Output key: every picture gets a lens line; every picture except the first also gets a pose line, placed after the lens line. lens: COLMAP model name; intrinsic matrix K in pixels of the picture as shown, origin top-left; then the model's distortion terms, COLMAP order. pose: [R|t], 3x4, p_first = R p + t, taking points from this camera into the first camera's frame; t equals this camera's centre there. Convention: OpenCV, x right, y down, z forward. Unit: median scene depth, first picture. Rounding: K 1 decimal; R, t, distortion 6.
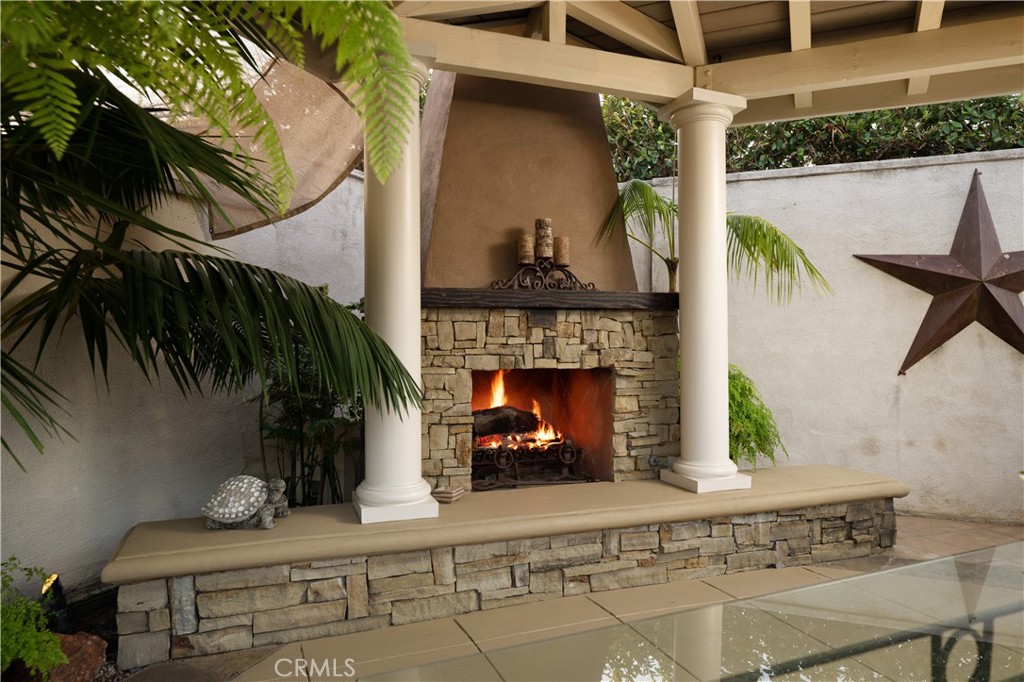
lens RADIAL K [[695.5, 0, 512.0], [0, 695.5, 341.0], [0, 0, 1]] dist [-0.000231, -0.001470]
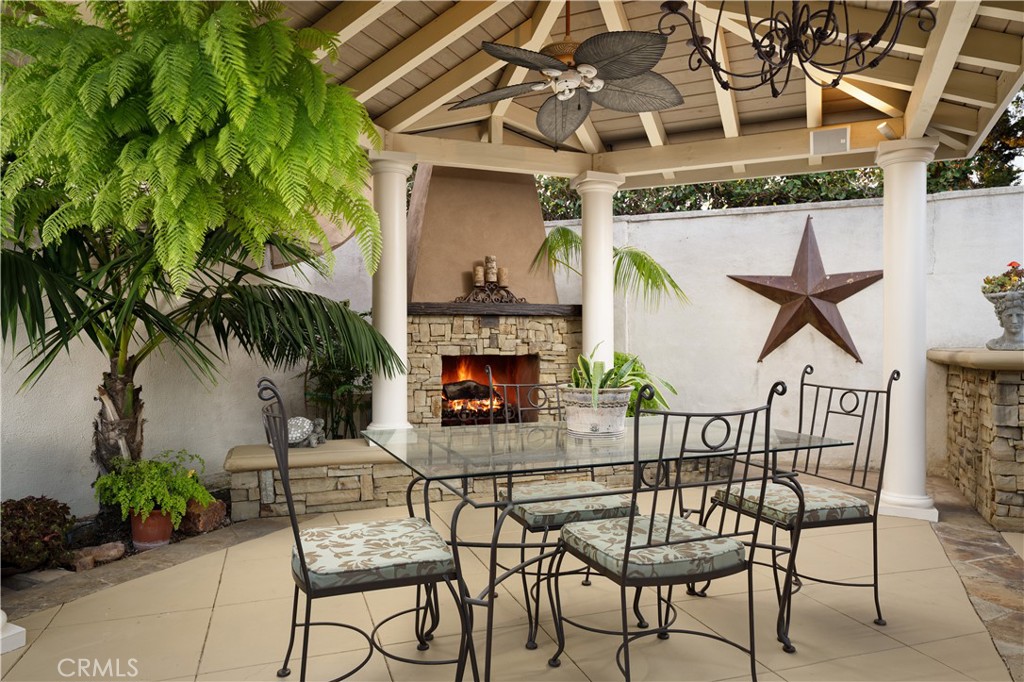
lens RADIAL K [[695.5, 0, 512.0], [0, 695.5, 341.0], [0, 0, 1]] dist [-0.000231, -0.001470]
pose [[0.999679, 0.000959, -0.025305, 0.133122], [-0.001004, 0.999998, -0.001800, 0.012389], [0.025303, 0.001825, 0.999678, -0.524111]]
